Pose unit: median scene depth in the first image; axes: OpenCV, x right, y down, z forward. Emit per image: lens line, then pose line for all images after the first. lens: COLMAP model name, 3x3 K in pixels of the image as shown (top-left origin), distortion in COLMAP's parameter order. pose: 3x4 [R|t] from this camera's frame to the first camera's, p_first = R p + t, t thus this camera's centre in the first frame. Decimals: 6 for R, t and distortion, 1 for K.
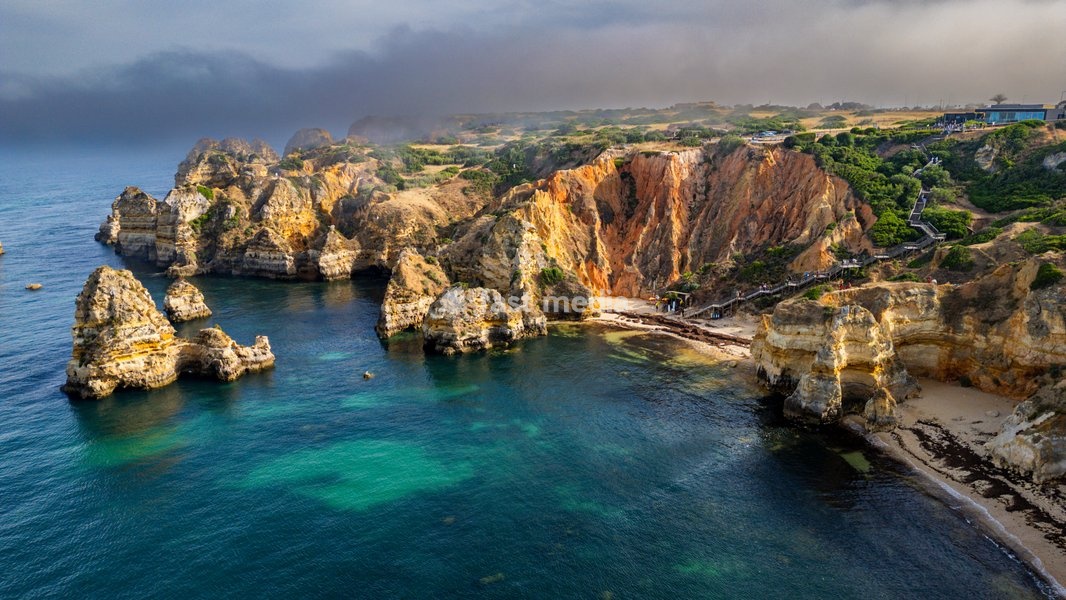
lens RADIAL K [[724.1, 0, 529.2], [0, 724.1, 286.1], [0, 0, 1]] dist [0.085129, -0.097347]
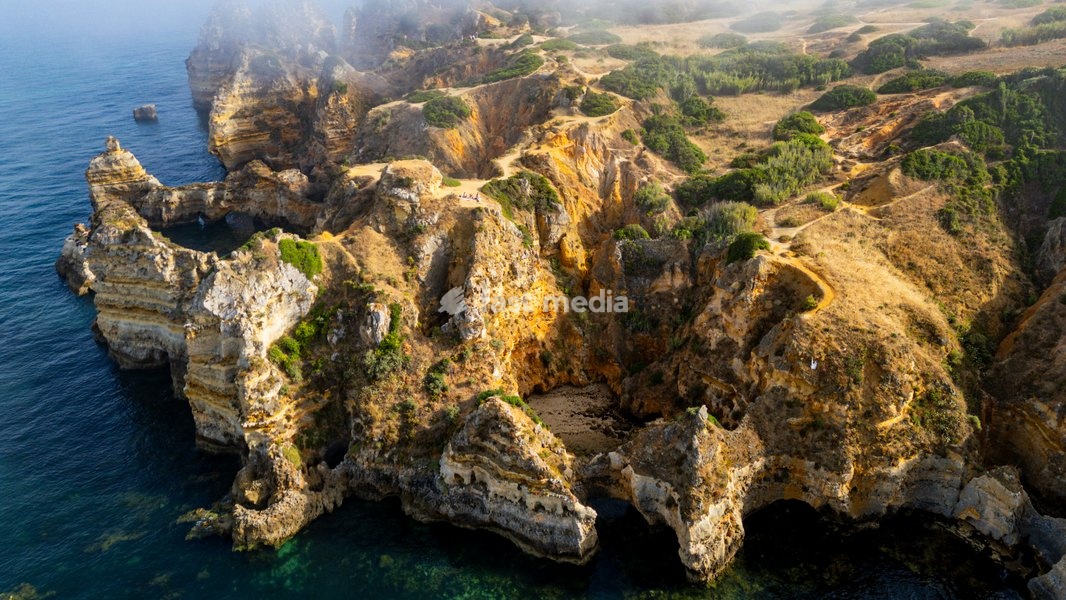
lens RADIAL K [[724.1, 0, 529.2], [0, 724.1, 286.1], [0, 0, 1]] dist [0.085129, -0.097347]
pose [[0.999704, -0.002927, -0.024148, -0.312716], [0.008388, 0.973330, 0.229256, -0.197013], [0.022833, -0.229391, 0.973067, 0.628966]]
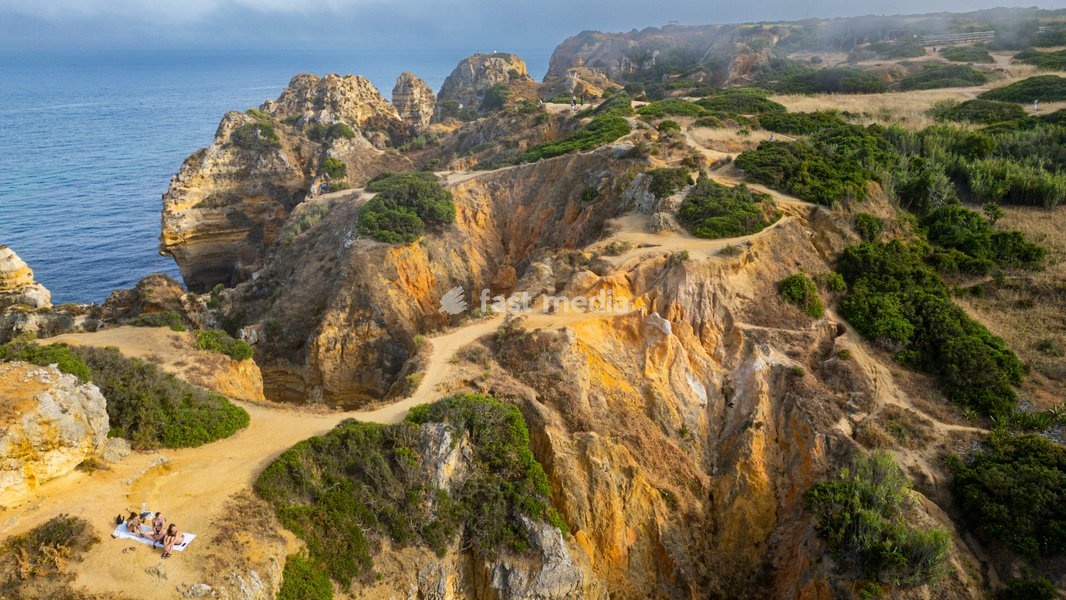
lens RADIAL K [[724.1, 0, 529.2], [0, 724.1, 286.1], [0, 0, 1]] dist [0.085129, -0.097347]
pose [[0.973270, 0.062696, -0.220939, -0.281883], [-0.041824, 0.994315, 0.097916, -0.199930], [0.225822, -0.086058, 0.970360, 0.944161]]
